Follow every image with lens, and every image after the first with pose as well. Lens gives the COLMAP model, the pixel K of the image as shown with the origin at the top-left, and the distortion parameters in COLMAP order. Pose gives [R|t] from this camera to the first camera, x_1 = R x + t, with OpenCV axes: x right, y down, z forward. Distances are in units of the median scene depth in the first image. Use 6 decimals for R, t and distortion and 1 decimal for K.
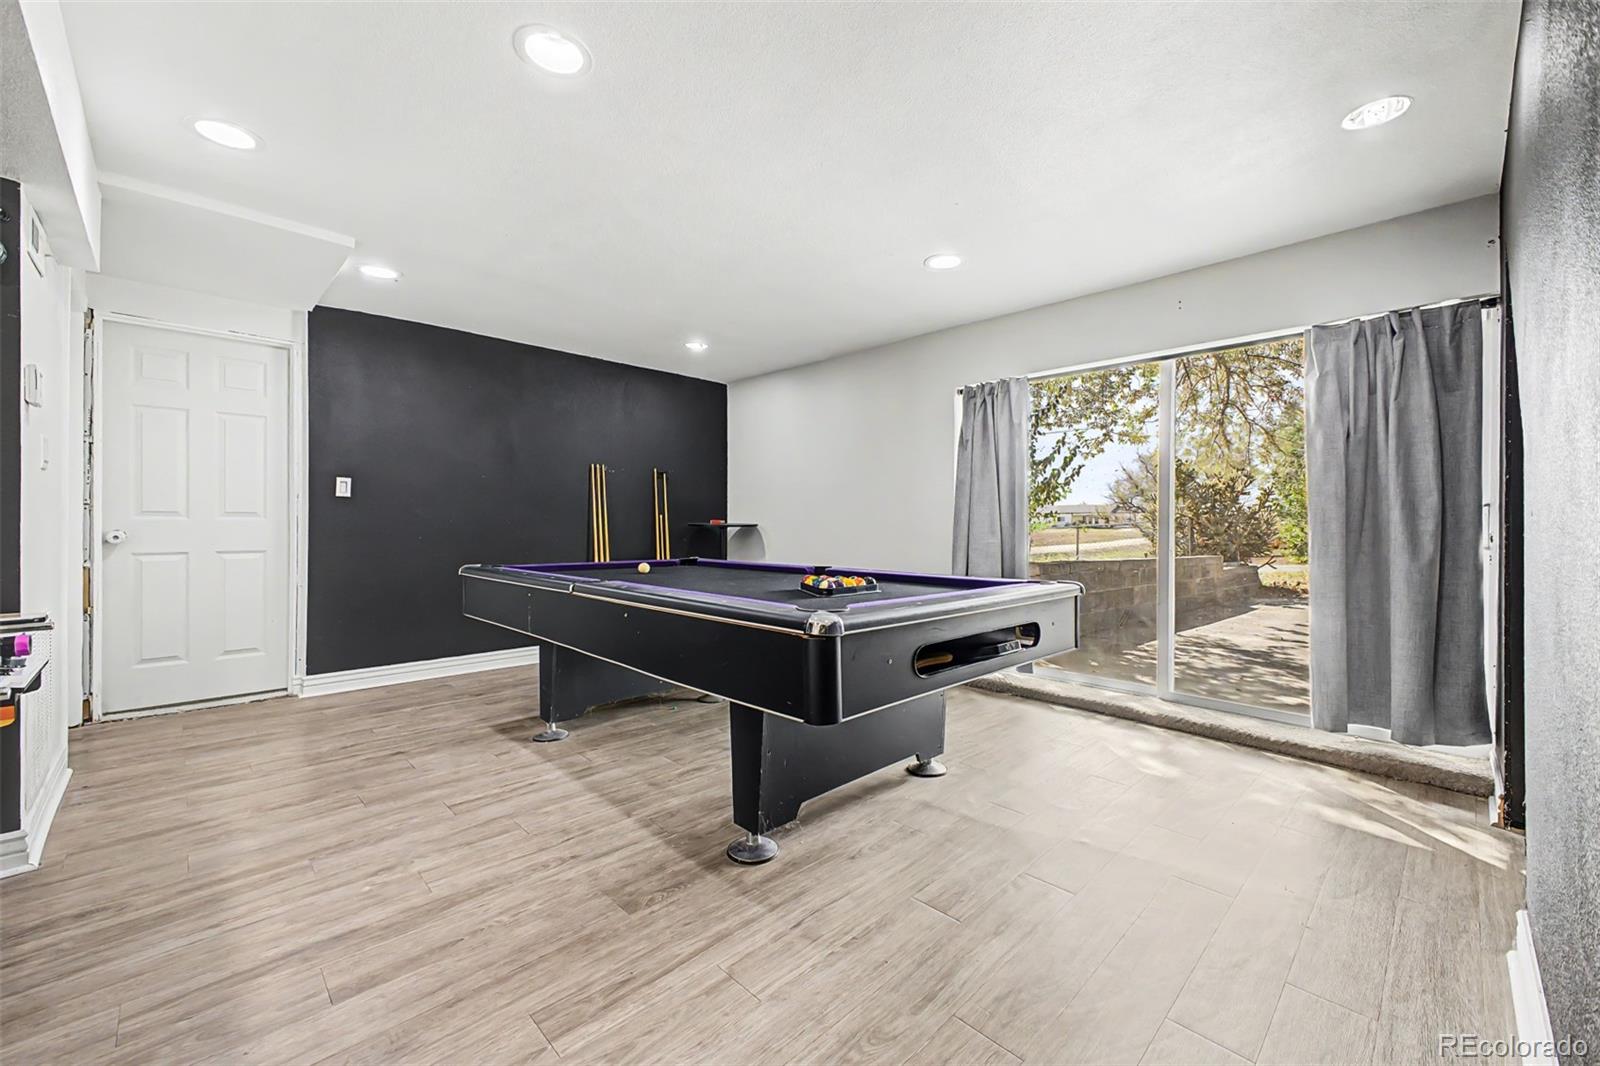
lens RADIAL K [[643.0, 0, 806.8], [0, 643.0, 523.5], [0, 0, 1]] dist [0.004440, 0.000002]
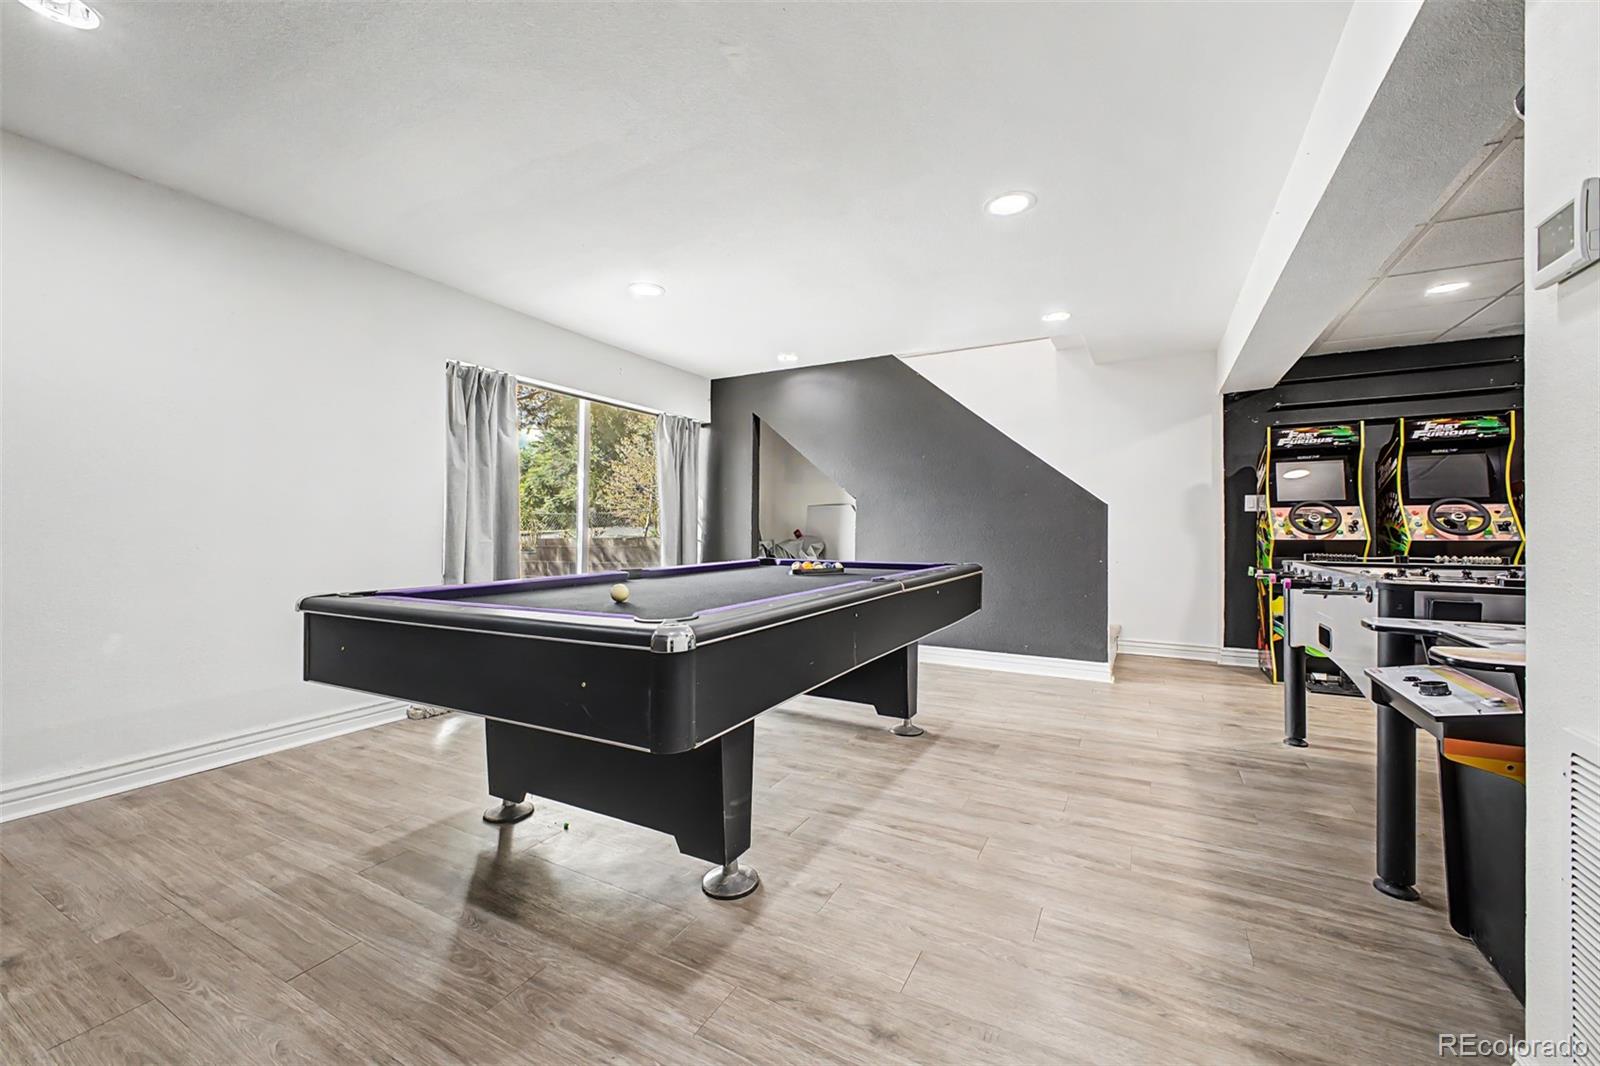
lens RADIAL K [[643.0, 0, 796.8], [0, 643.0, 529.0], [0, 0, 1]] dist [0.004440, 0.000002]
pose [[-0.287231, -0.007541, 0.957832, -1.303614], [0.001940, 0.999962, 0.008454, 0.001154], [-0.957859, 0.004286, -0.287206, 1.476688]]
